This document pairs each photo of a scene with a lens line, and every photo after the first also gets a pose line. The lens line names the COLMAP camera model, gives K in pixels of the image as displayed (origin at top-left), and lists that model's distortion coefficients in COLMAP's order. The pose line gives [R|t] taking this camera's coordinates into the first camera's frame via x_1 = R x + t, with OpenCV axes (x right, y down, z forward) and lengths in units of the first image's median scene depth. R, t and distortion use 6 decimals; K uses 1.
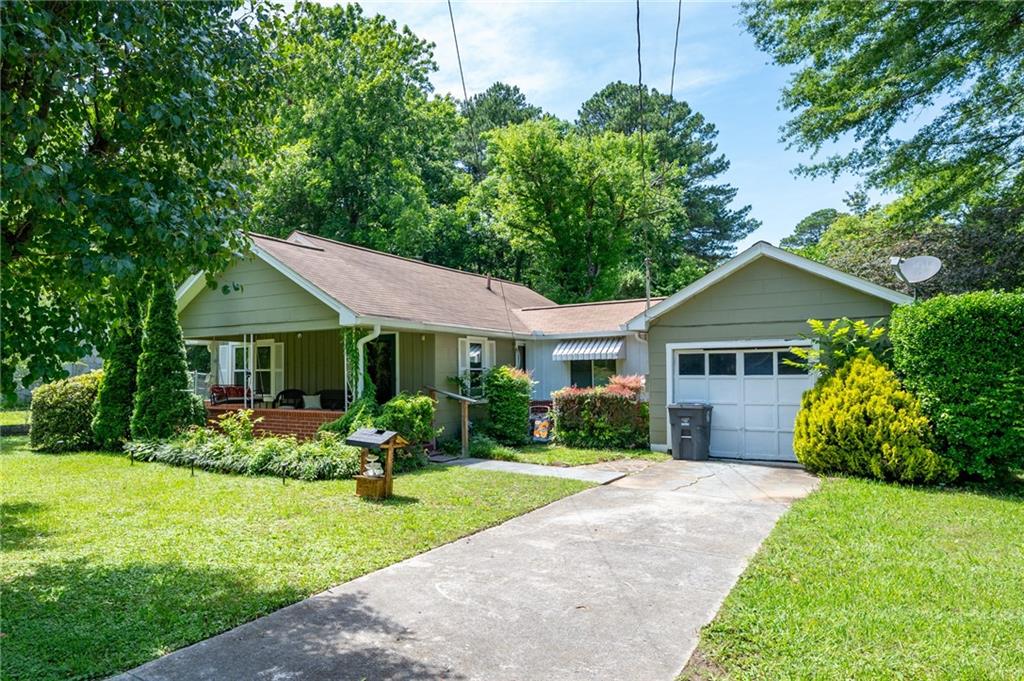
lens RADIAL K [[918.7, 0, 512.1], [0, 918.7, 369.2], [0, 0, 1]] dist [0.009977, 0.006983]
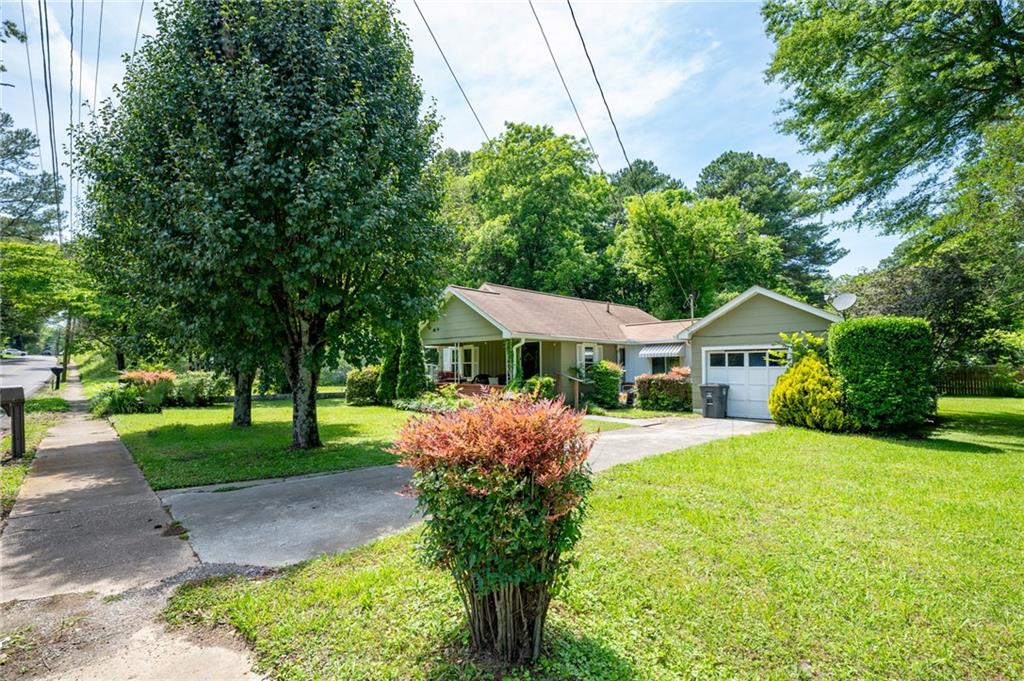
lens RADIAL K [[918.7, 0, 512.1], [0, 918.7, 369.2], [0, 0, 1]] dist [0.009977, 0.006983]
pose [[0.967314, 0.003913, -0.253552, 0.256966], [-0.003198, 0.999990, 0.003230, 0.007151], [0.253562, -0.002314, 0.967316, -0.668840]]
